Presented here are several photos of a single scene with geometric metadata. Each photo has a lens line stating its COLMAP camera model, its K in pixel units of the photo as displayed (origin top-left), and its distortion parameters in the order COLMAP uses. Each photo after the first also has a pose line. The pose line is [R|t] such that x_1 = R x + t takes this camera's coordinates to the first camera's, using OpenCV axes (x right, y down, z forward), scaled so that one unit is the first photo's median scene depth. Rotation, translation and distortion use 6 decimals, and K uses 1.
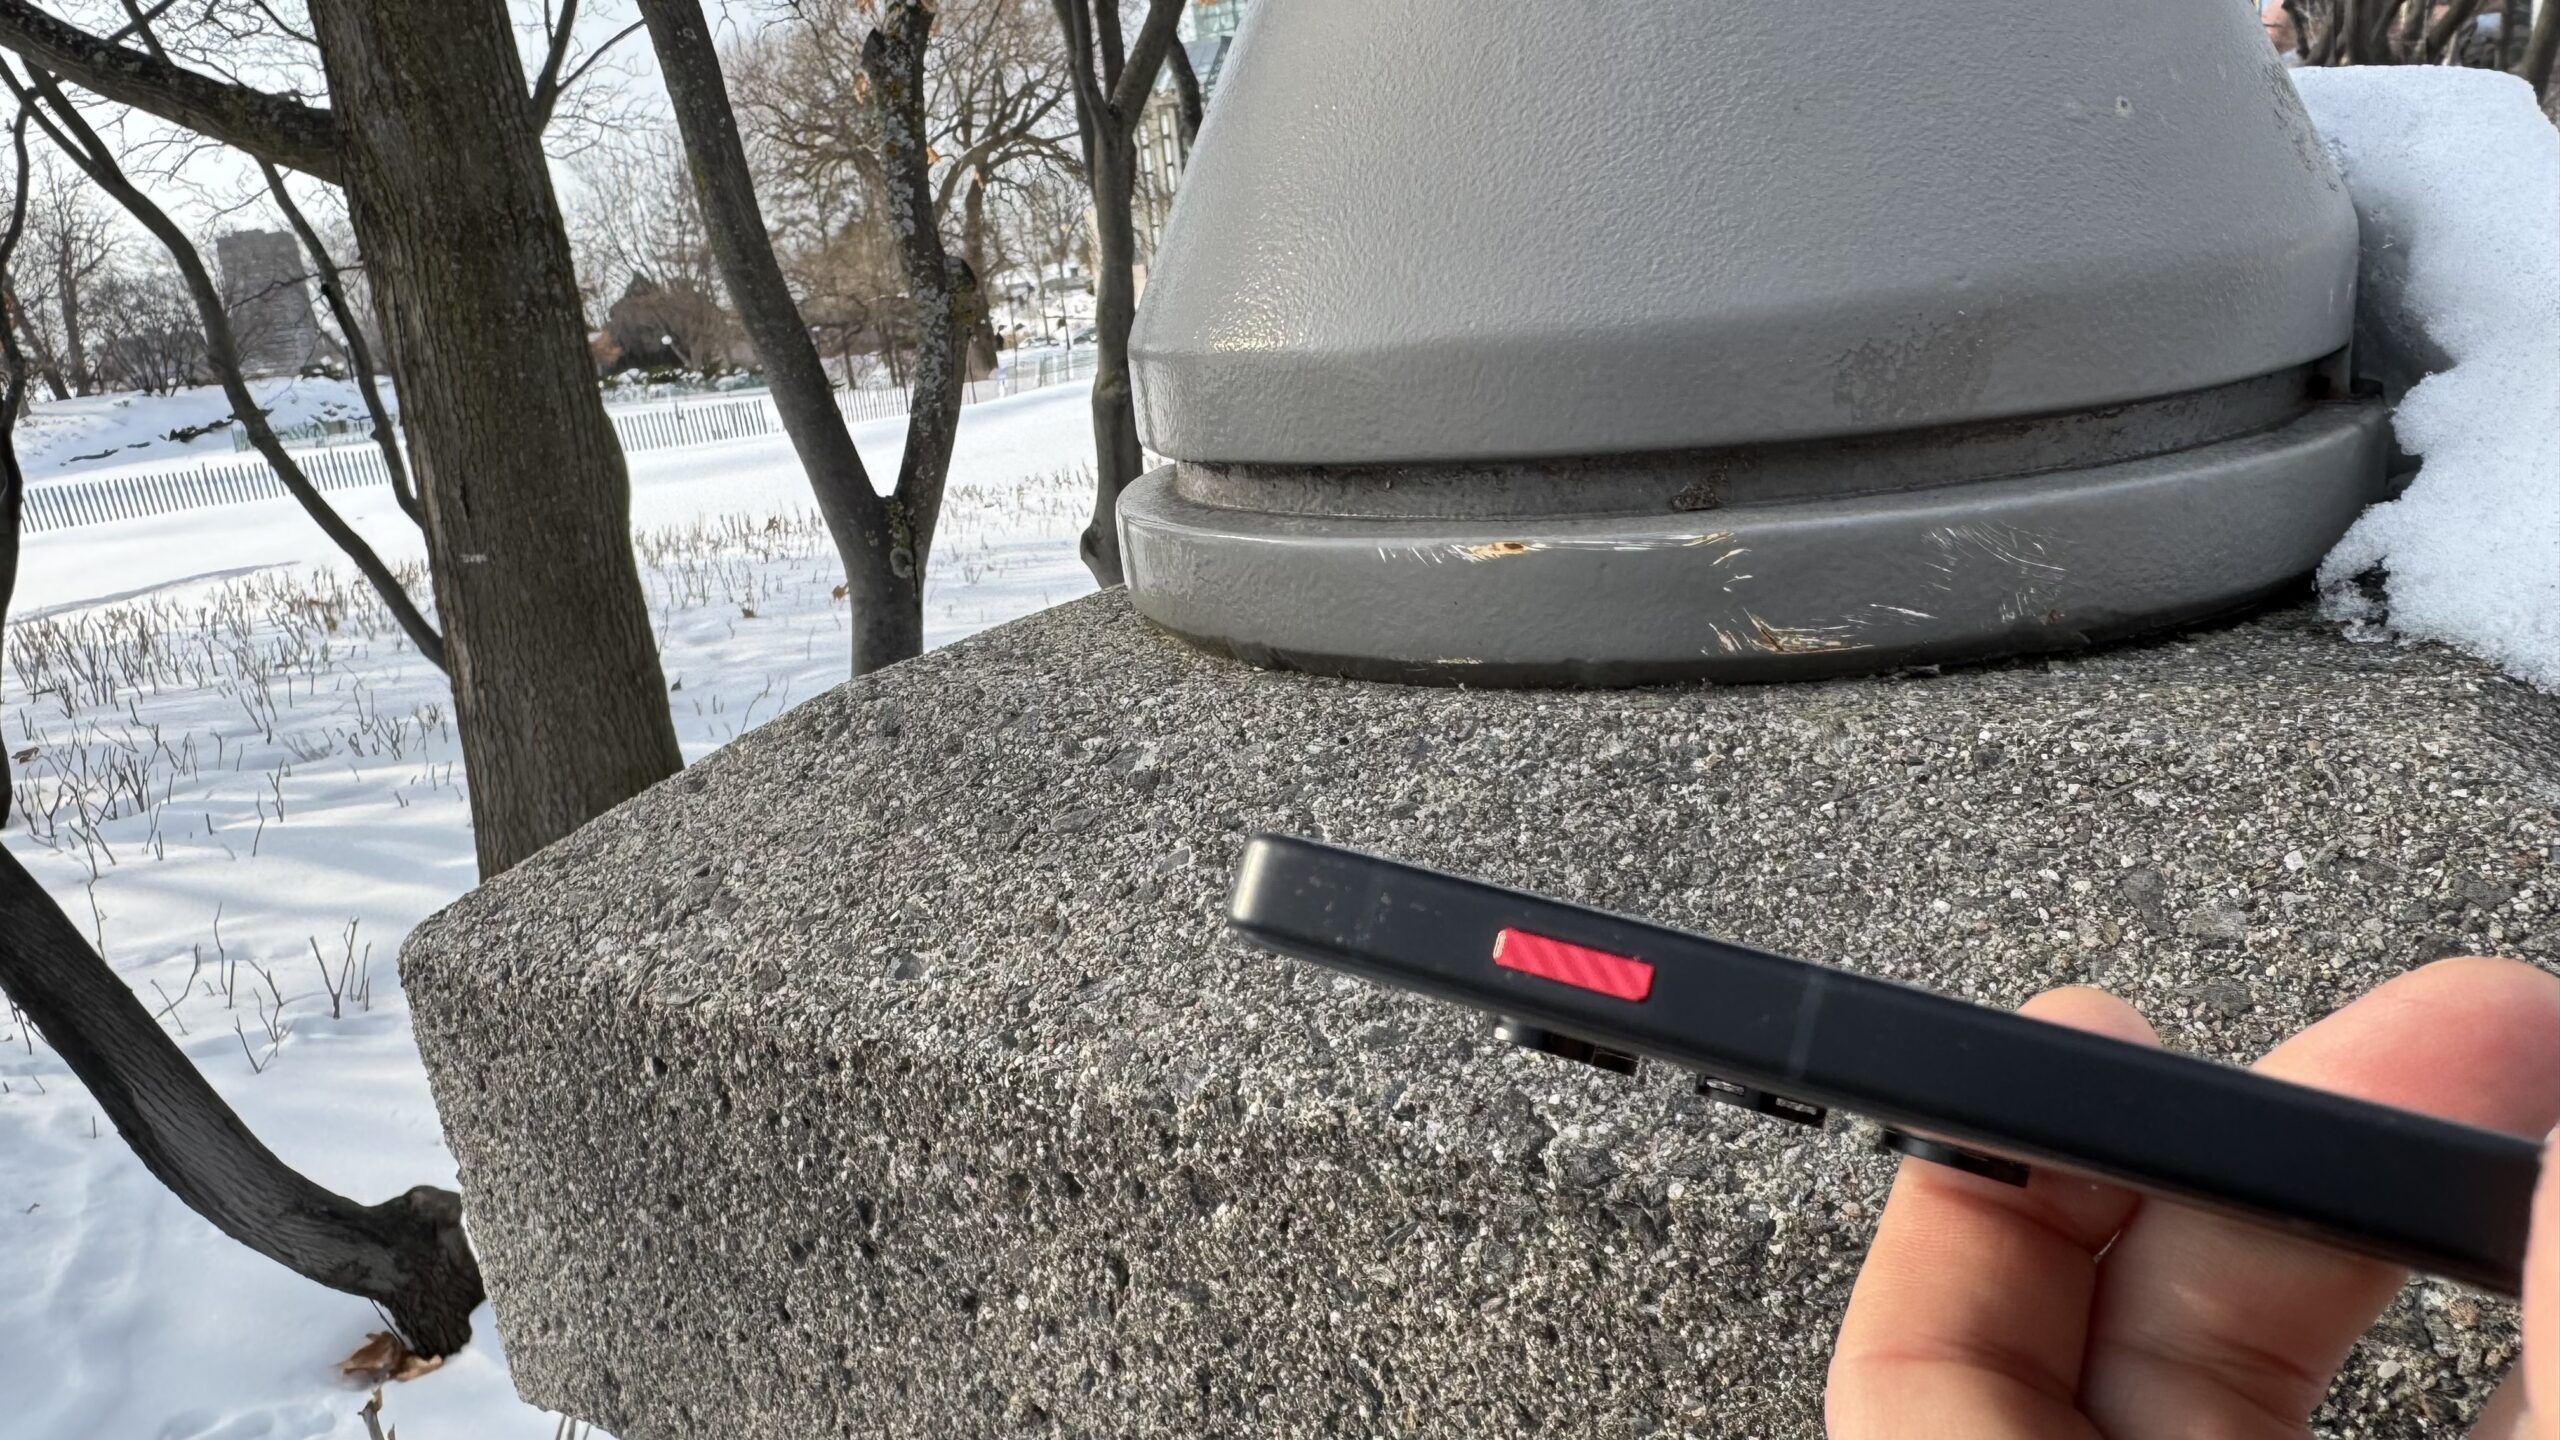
lens RADIAL K [[1801.0, 0, 1166.6], [0, 1801.0, 721.2], [0, 0, 1]] dist [-0.006827, 0.002068]
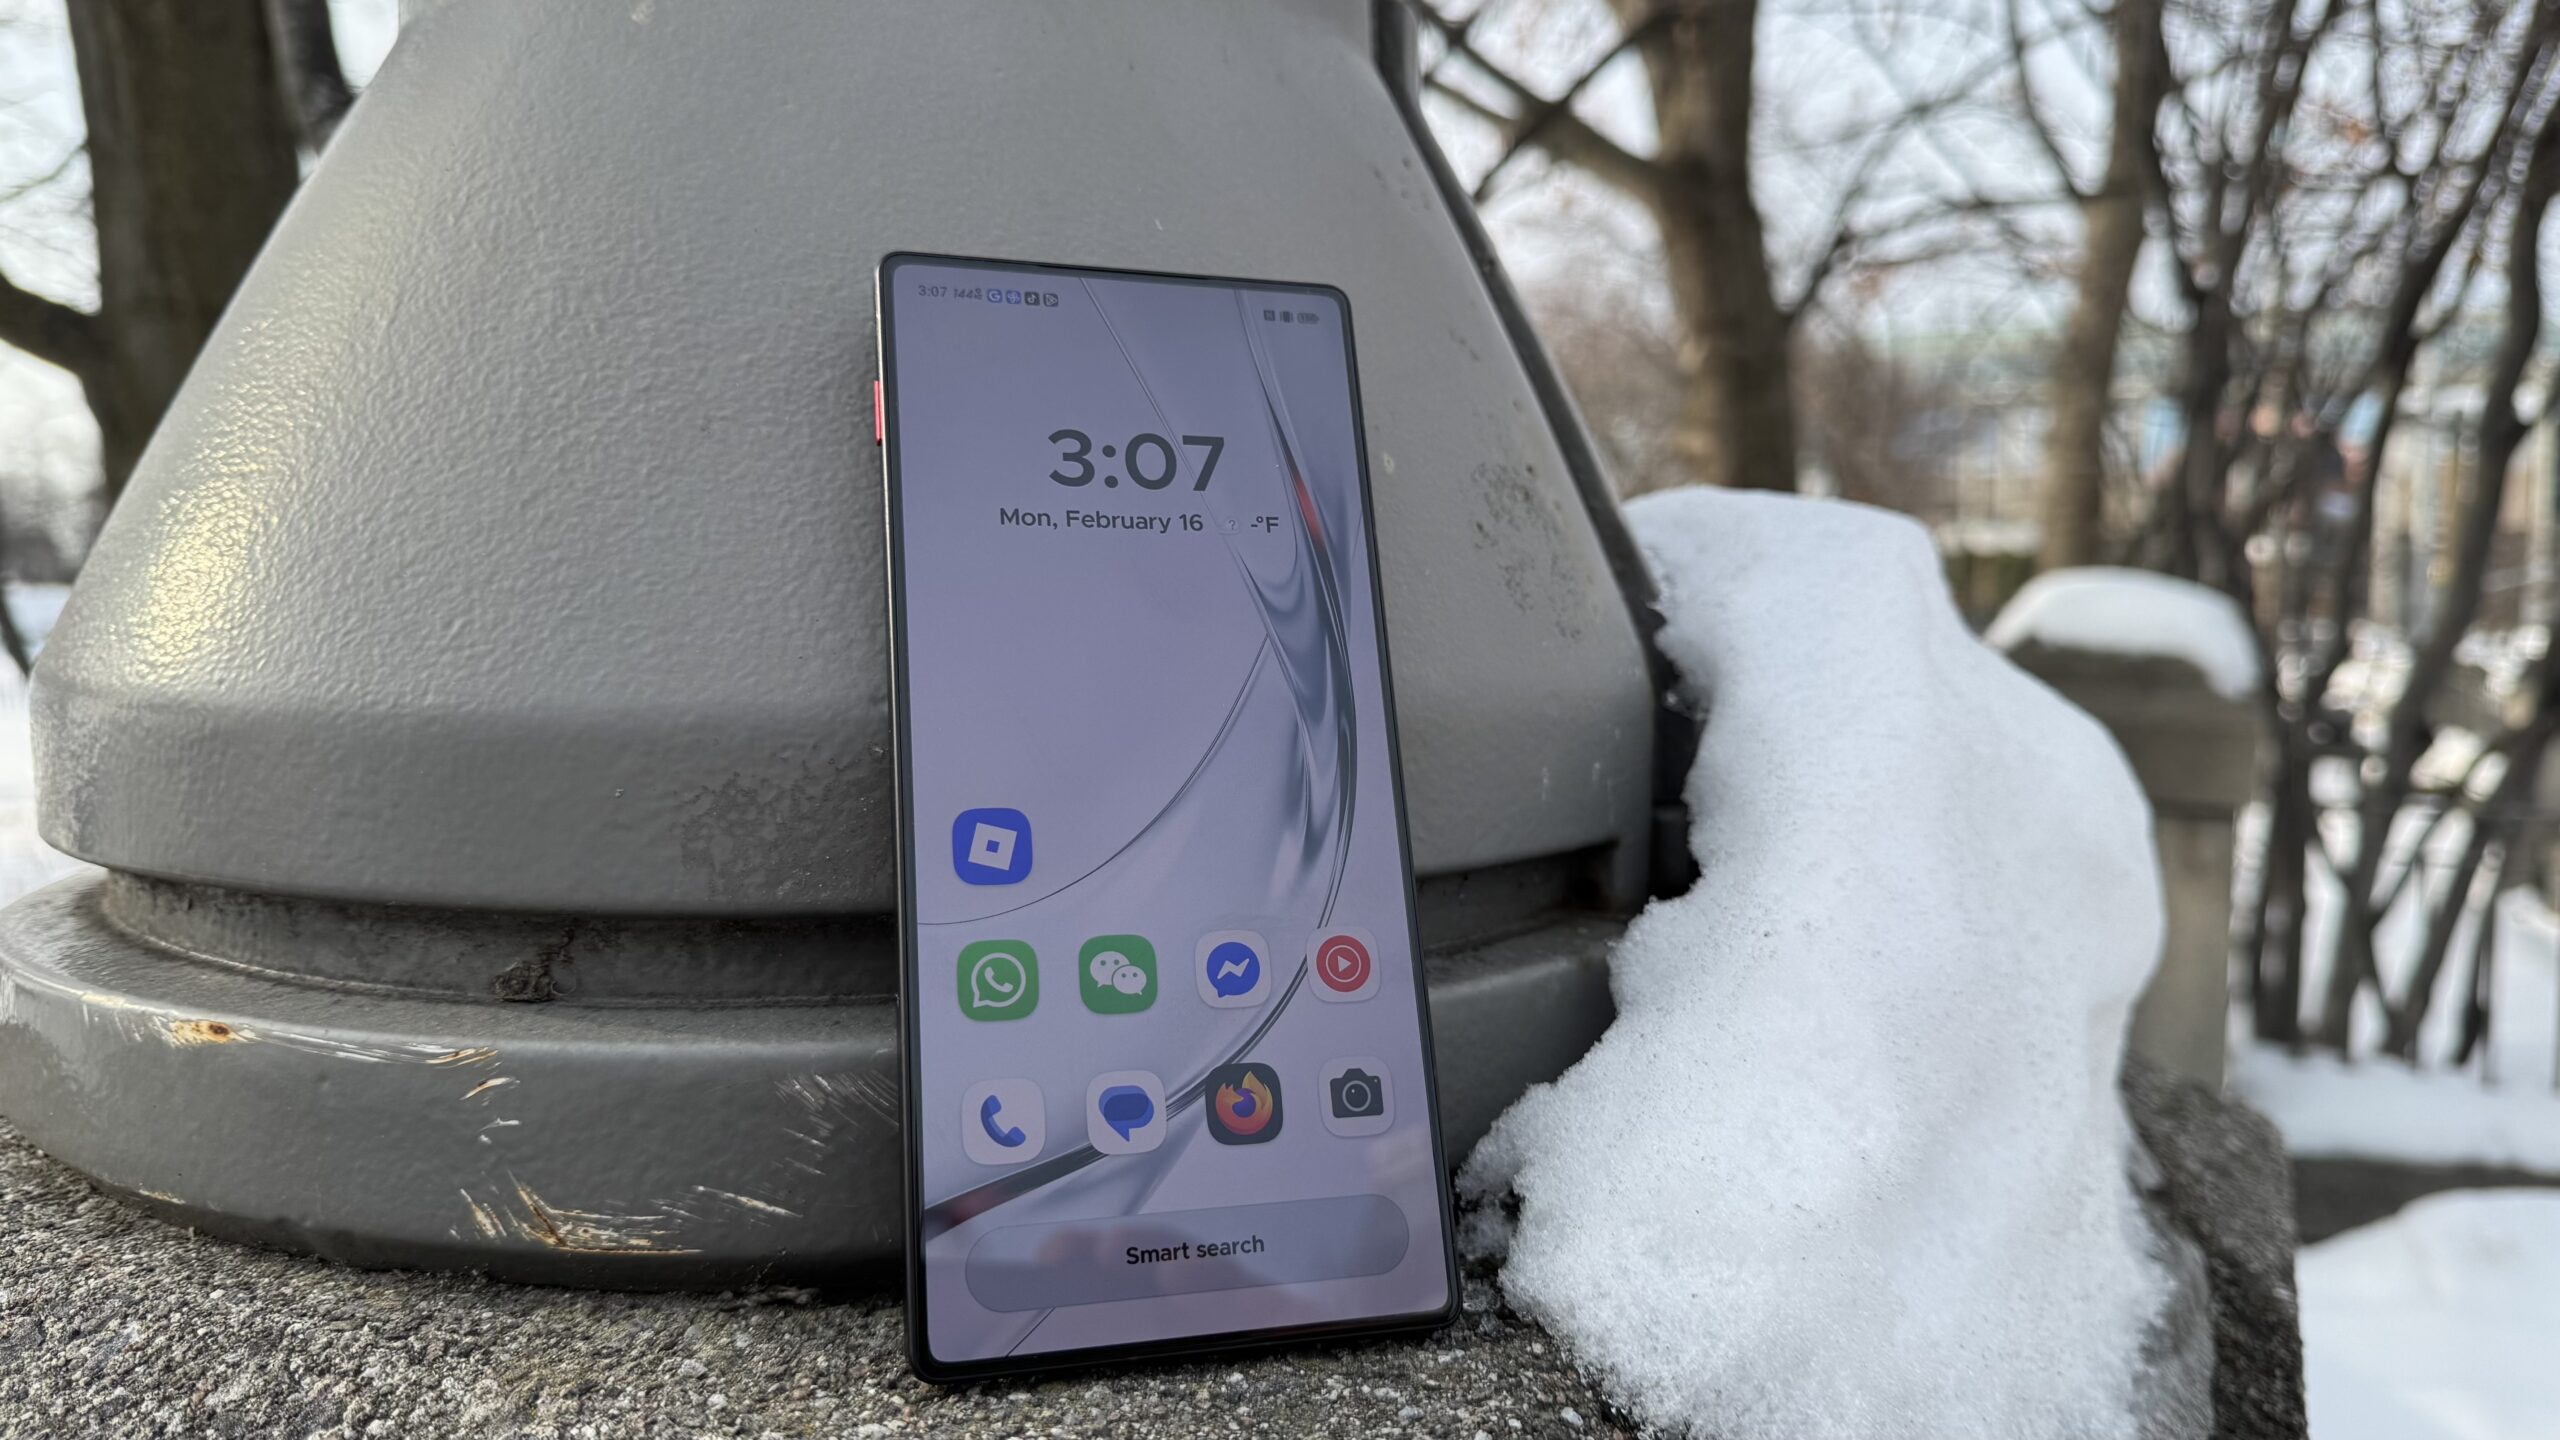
lens RADIAL K [[1839.3, 0, 1301.9], [0, 1839.3, 712.4], [0, 0, 1]] dist [0.042321, -0.104630]
pose [[0.989185, 0.109943, 0.097089, 0.453278], [-0.090347, 0.978163, -0.187177, -0.109206], [-0.115548, 0.176380, 0.977517, 0.269235]]
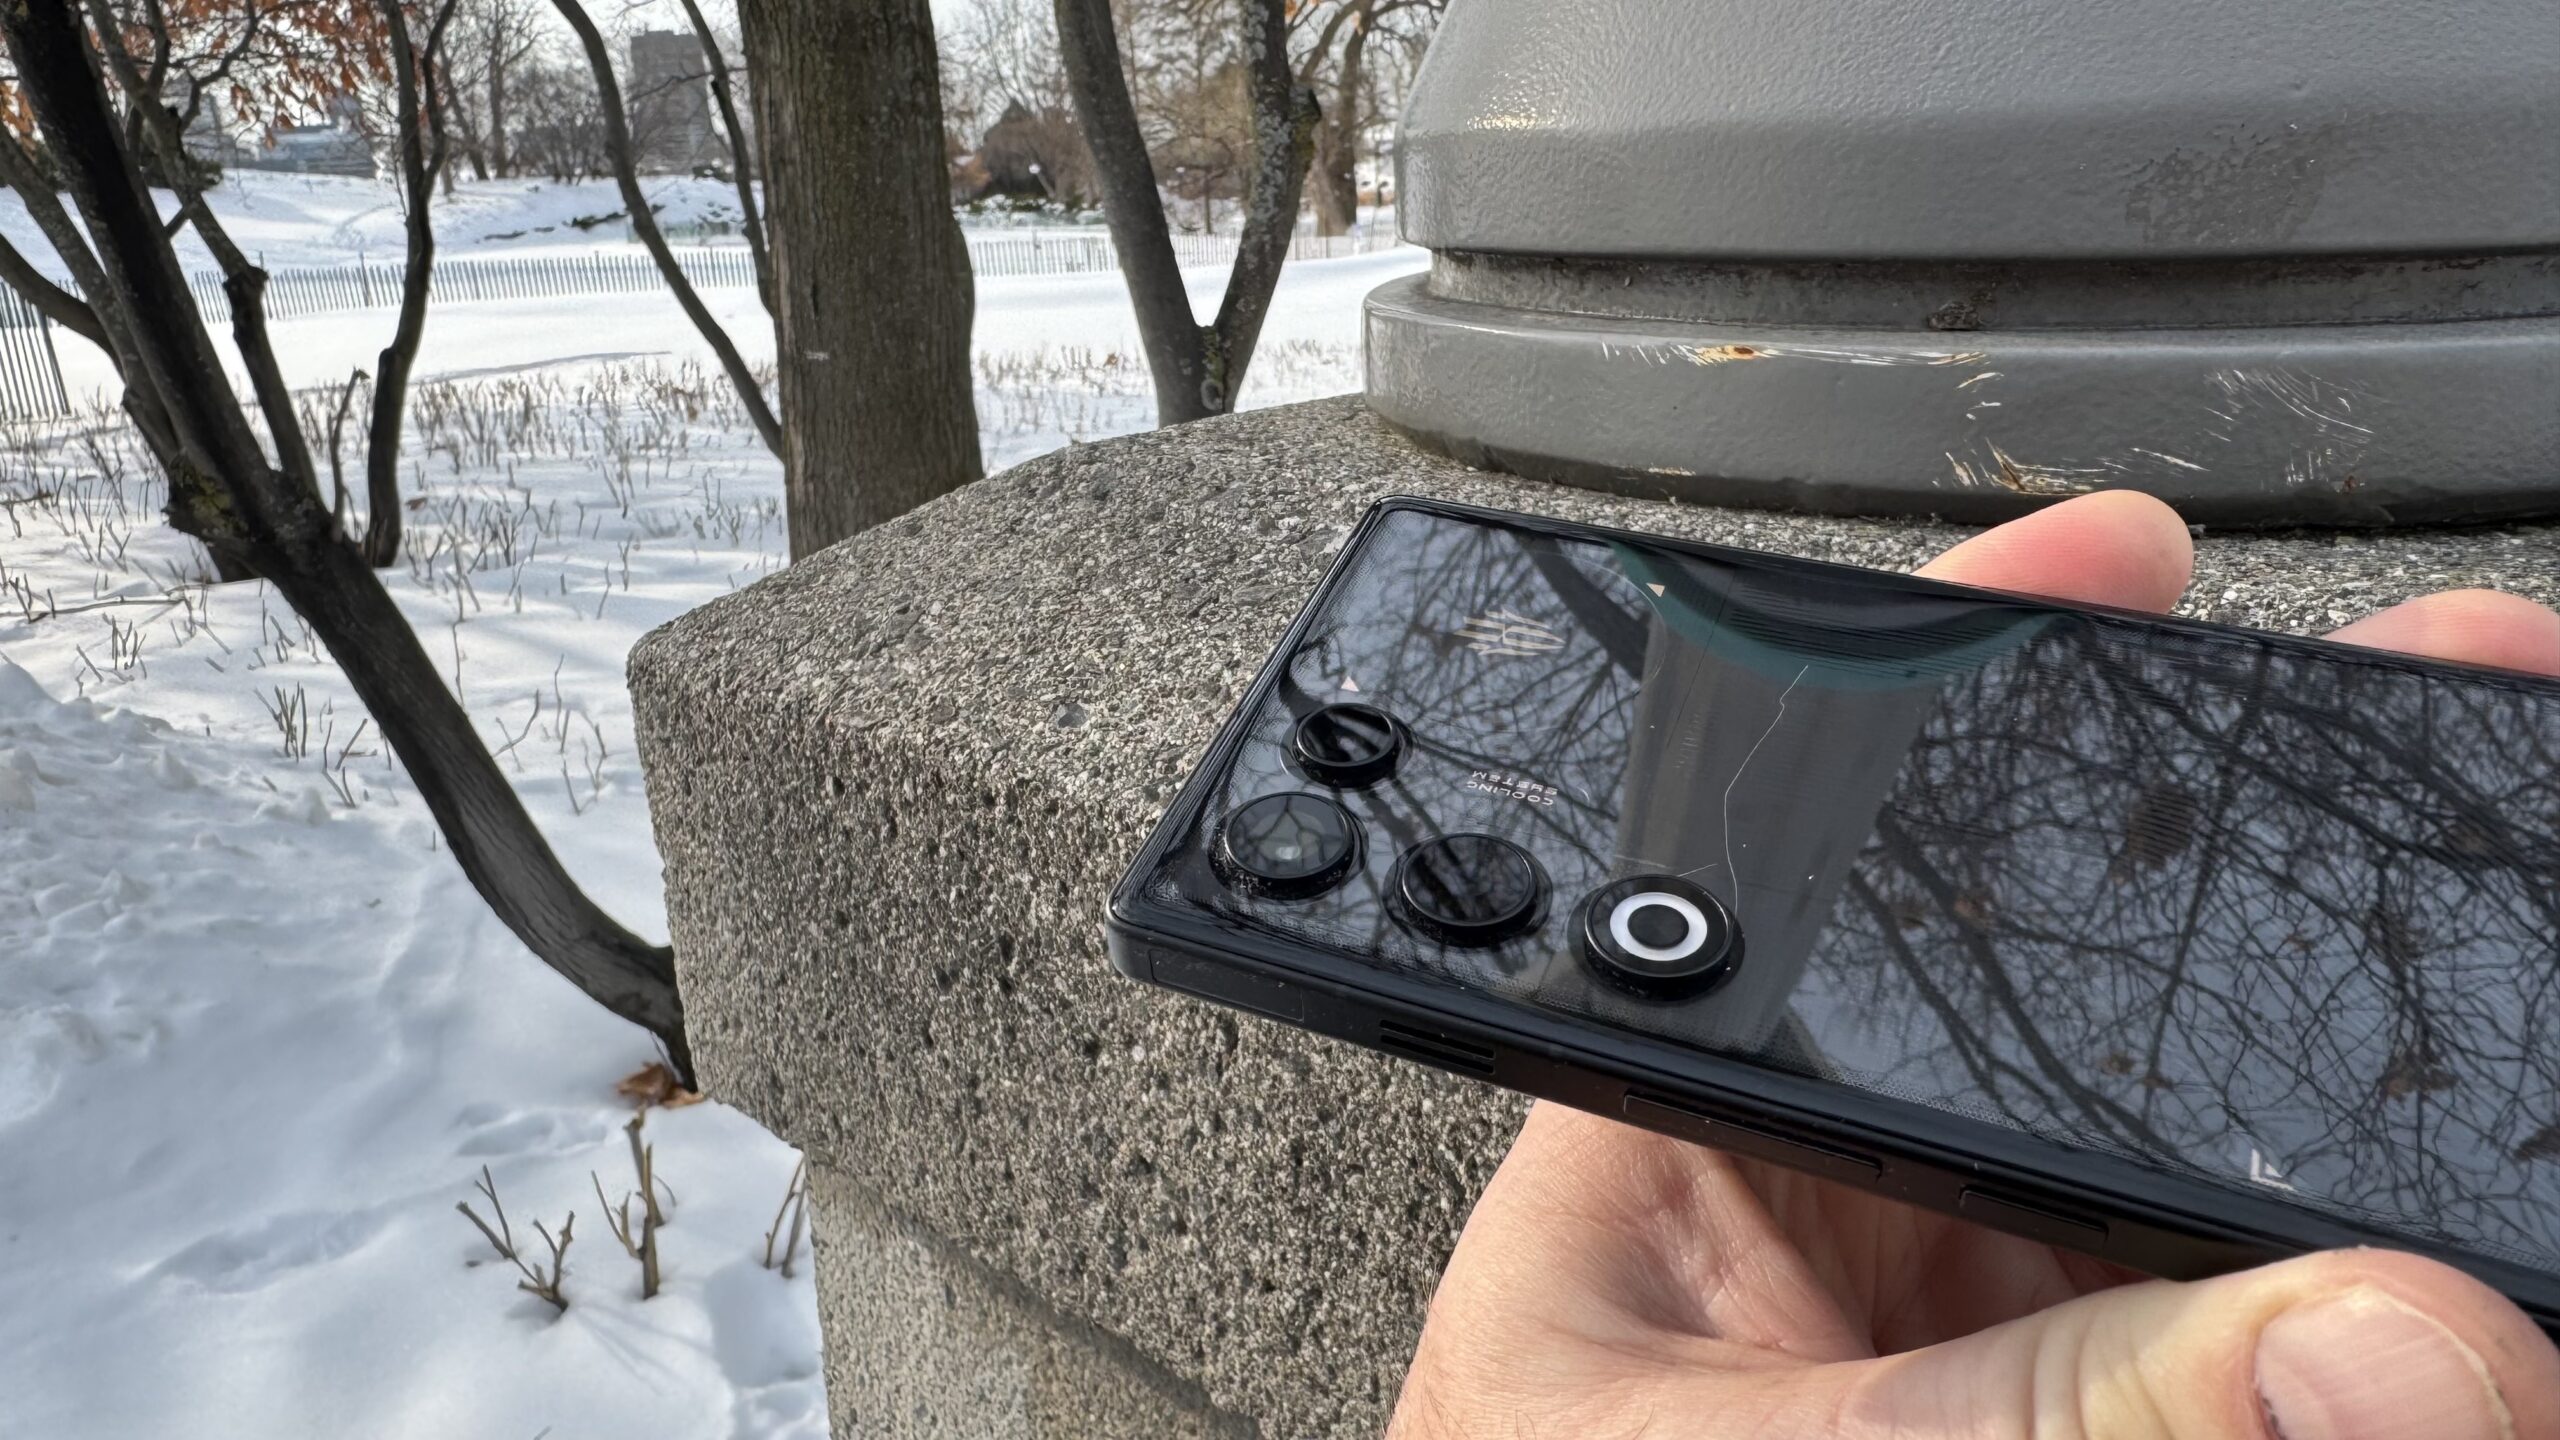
lens RADIAL K [[1801.0, 0, 1166.6], [0, 1801.0, 721.2], [0, 0, 1]] dist [-0.006827, 0.002068]
pose [[0.977166, 0.131450, -0.166935, 0.073869], [-0.119008, 0.989459, 0.082511, 0.047336], [0.176021, -0.060761, 0.982509, 0.014324]]
